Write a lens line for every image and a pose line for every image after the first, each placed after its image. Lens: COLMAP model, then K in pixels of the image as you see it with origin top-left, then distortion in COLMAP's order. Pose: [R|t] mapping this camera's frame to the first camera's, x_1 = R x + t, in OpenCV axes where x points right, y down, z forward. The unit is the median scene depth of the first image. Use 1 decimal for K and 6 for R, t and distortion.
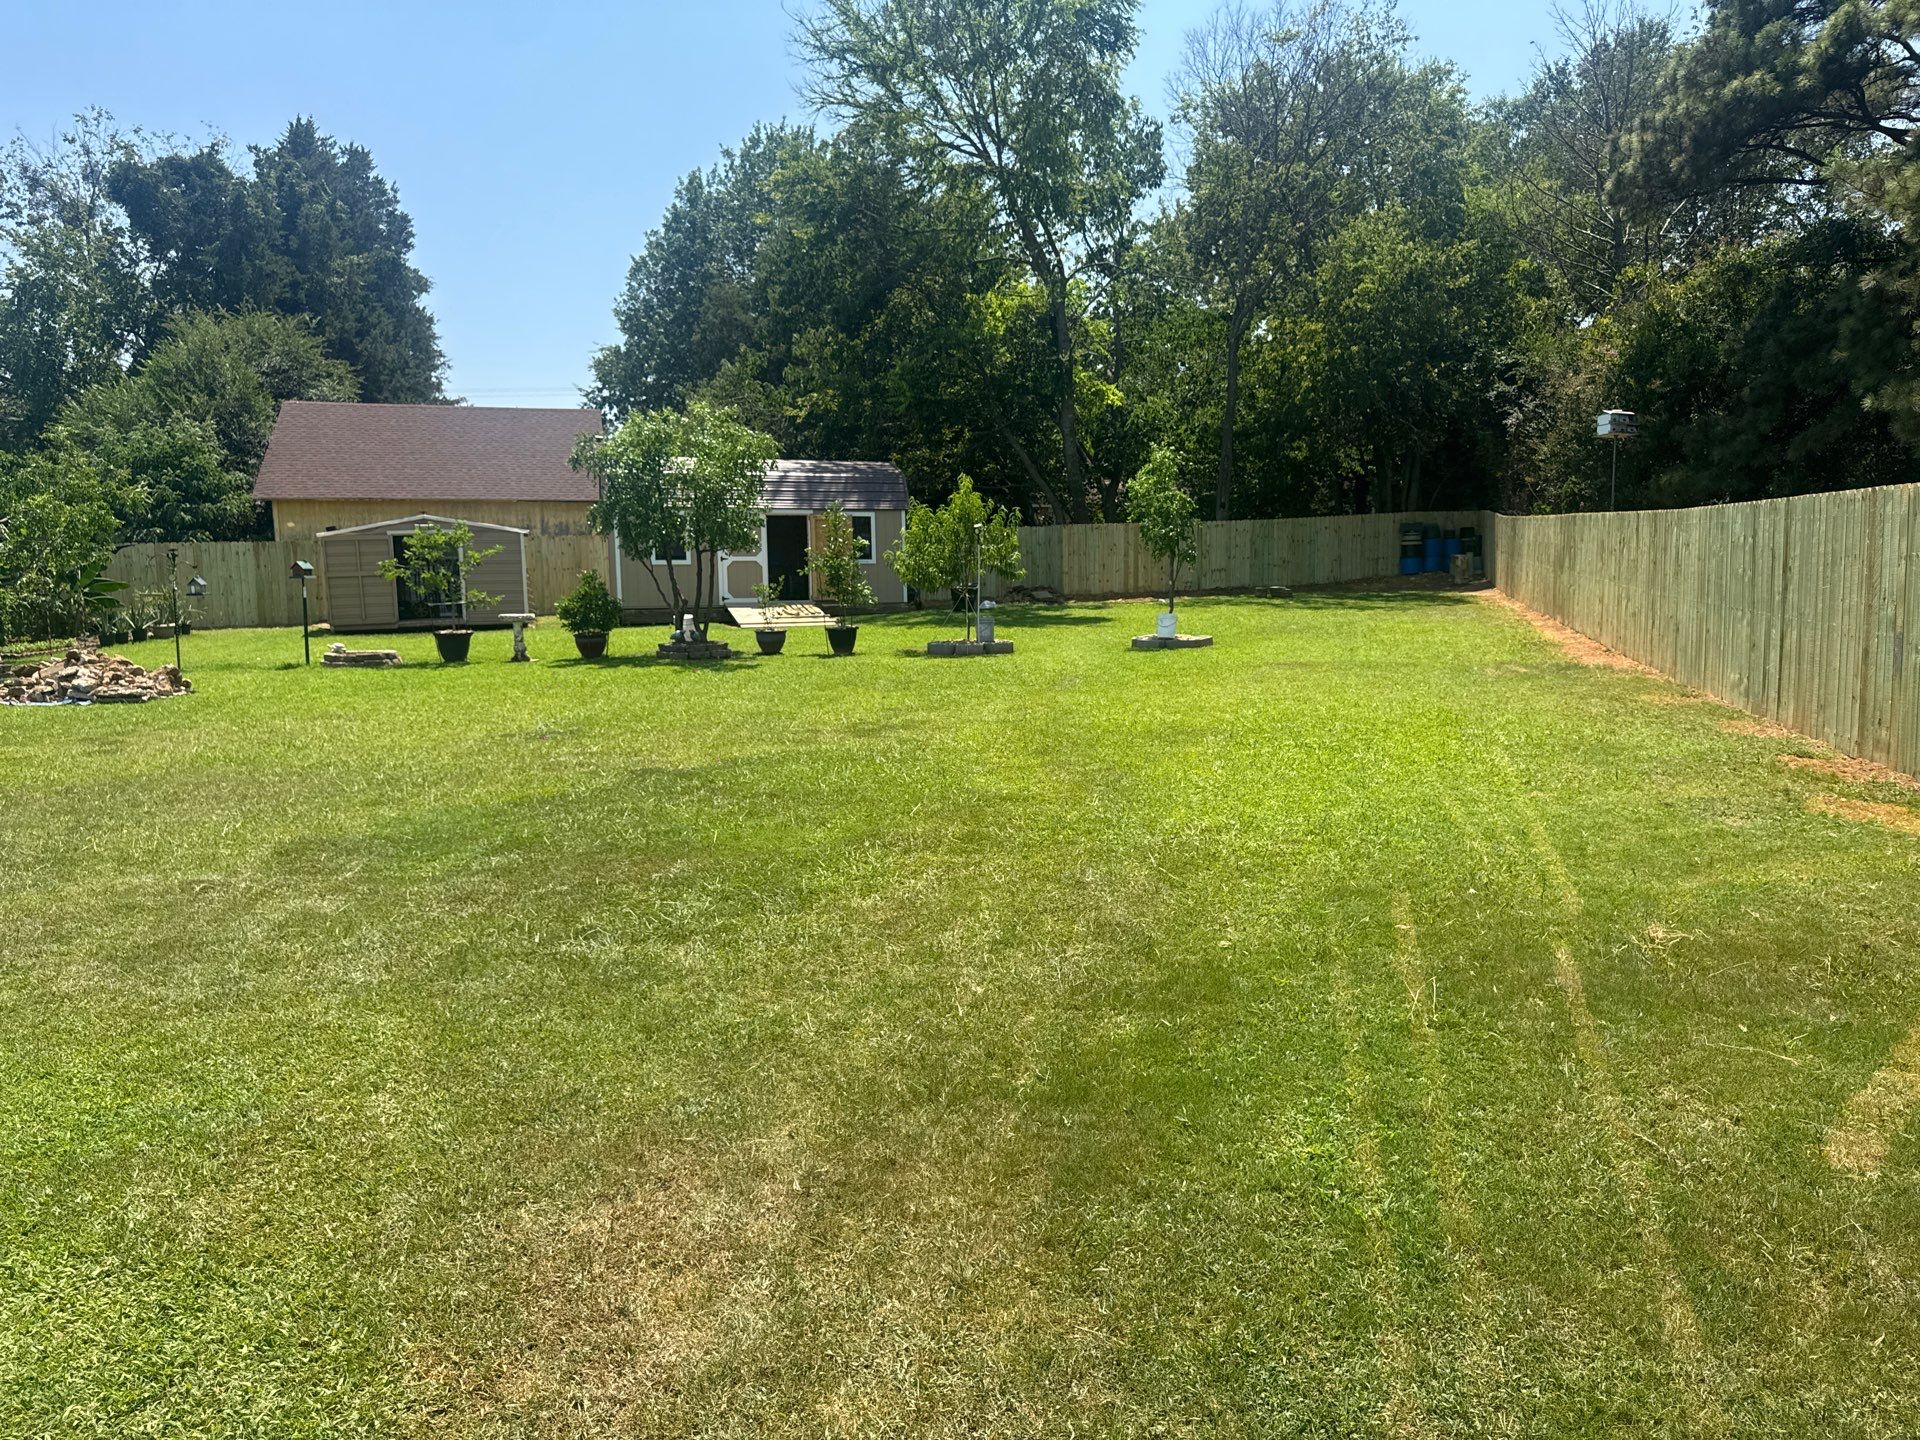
lens RADIAL K [[1392.2, 0, 921.7], [0, 1392.2, 689.9], [0, 0, 1]] dist [0.059540, -0.056944]
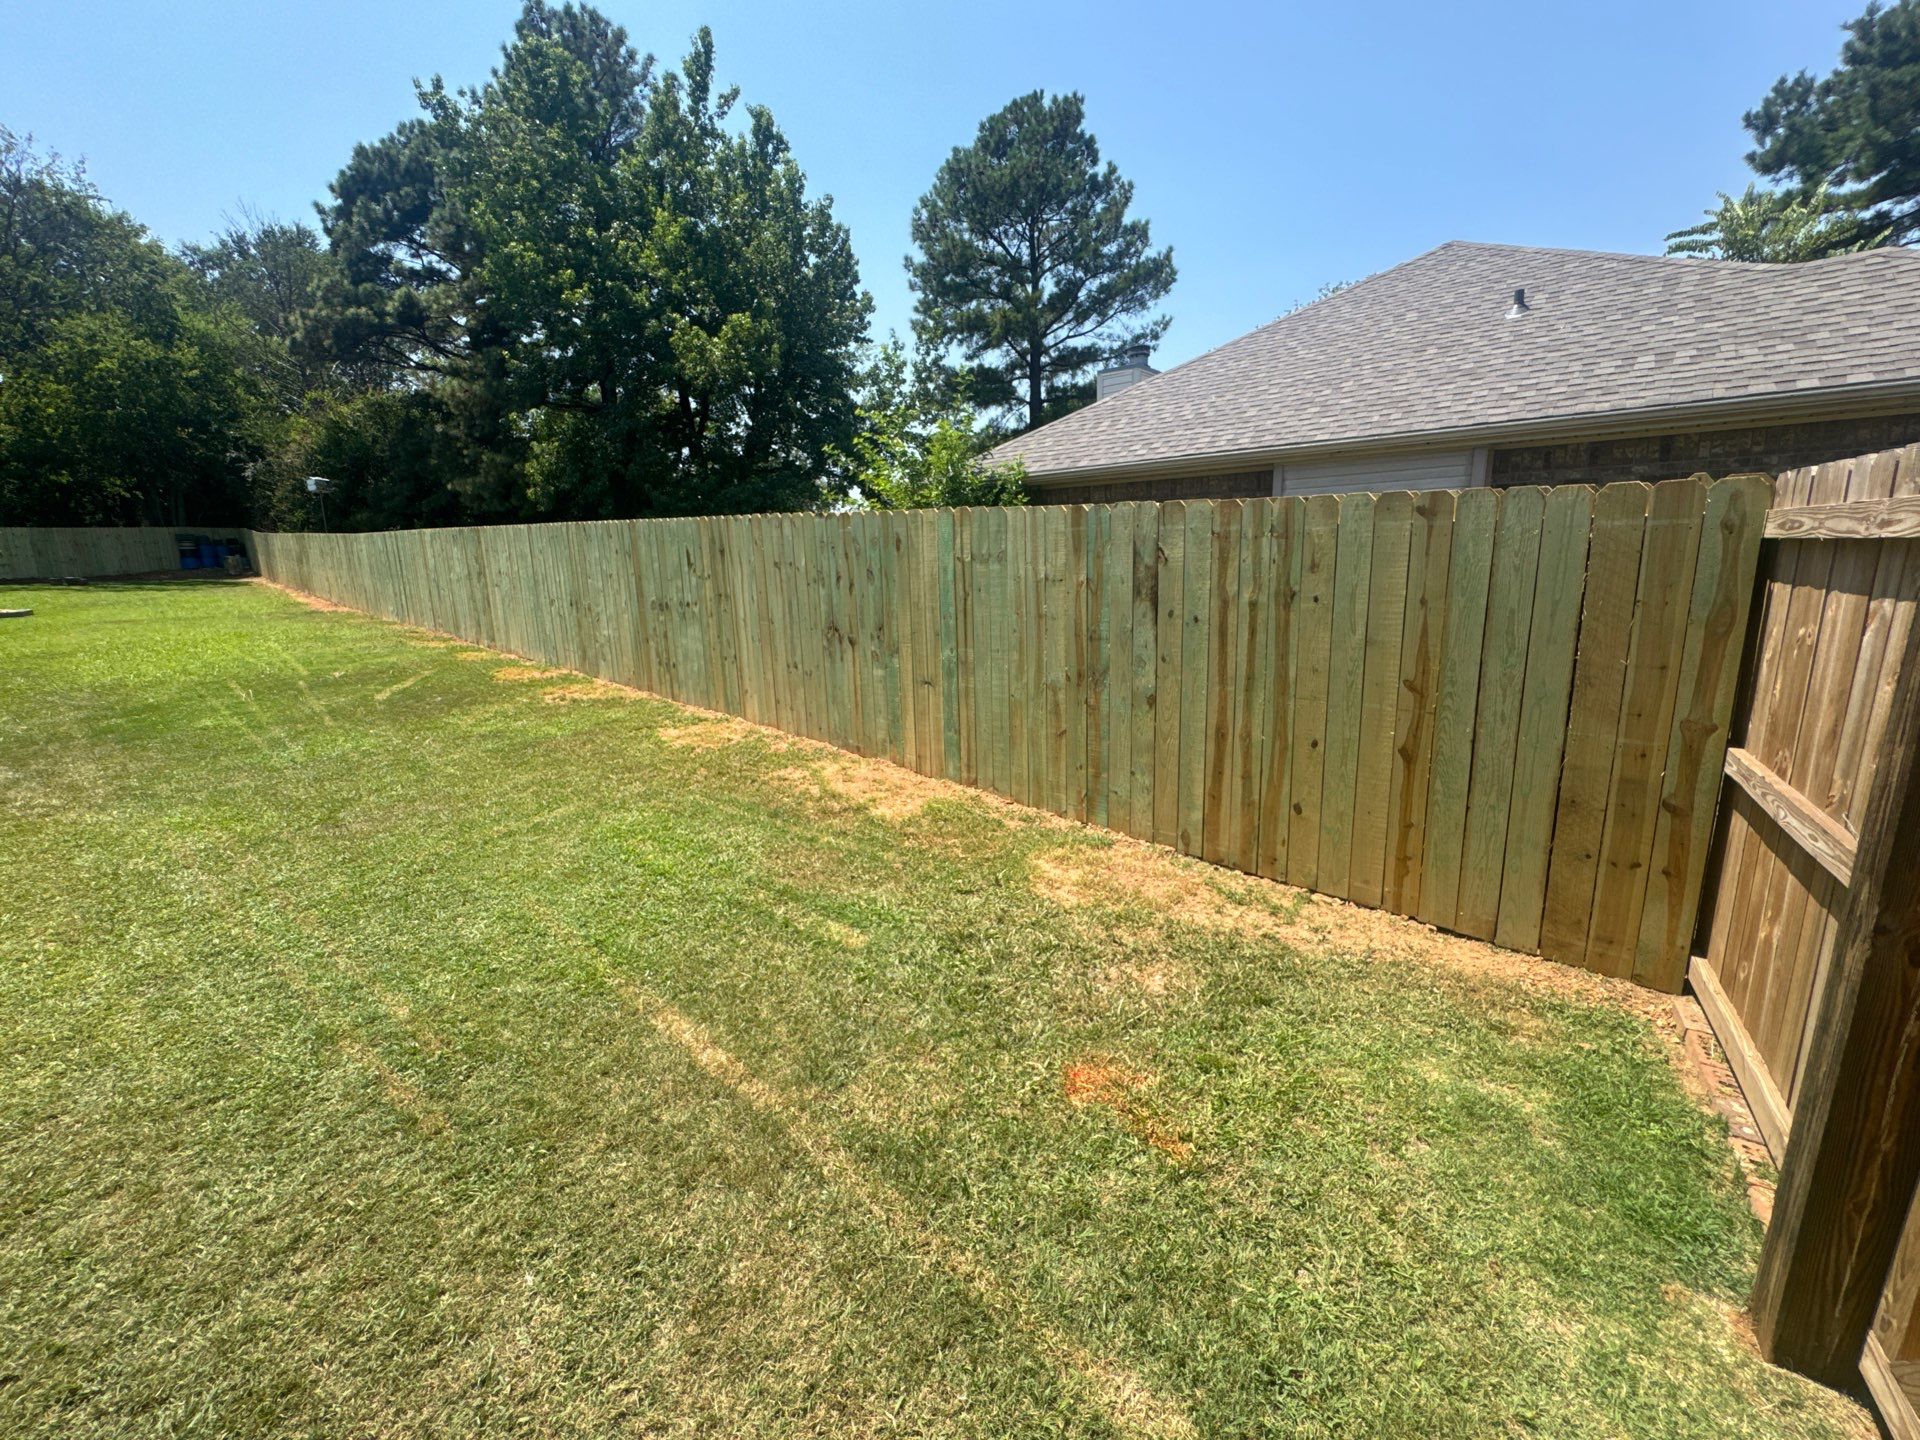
lens RADIAL K [[777.0, 0, 963.9], [0, 777.0, 717.1], [0, 0, 1]] dist [0.002009, -0.000036]
pose [[0.444271, -0.175994, 0.878436, -0.074573], [0.083060, 0.984383, 0.155213, 0.021245], [-0.892034, 0.004006, 0.451951, -0.193116]]
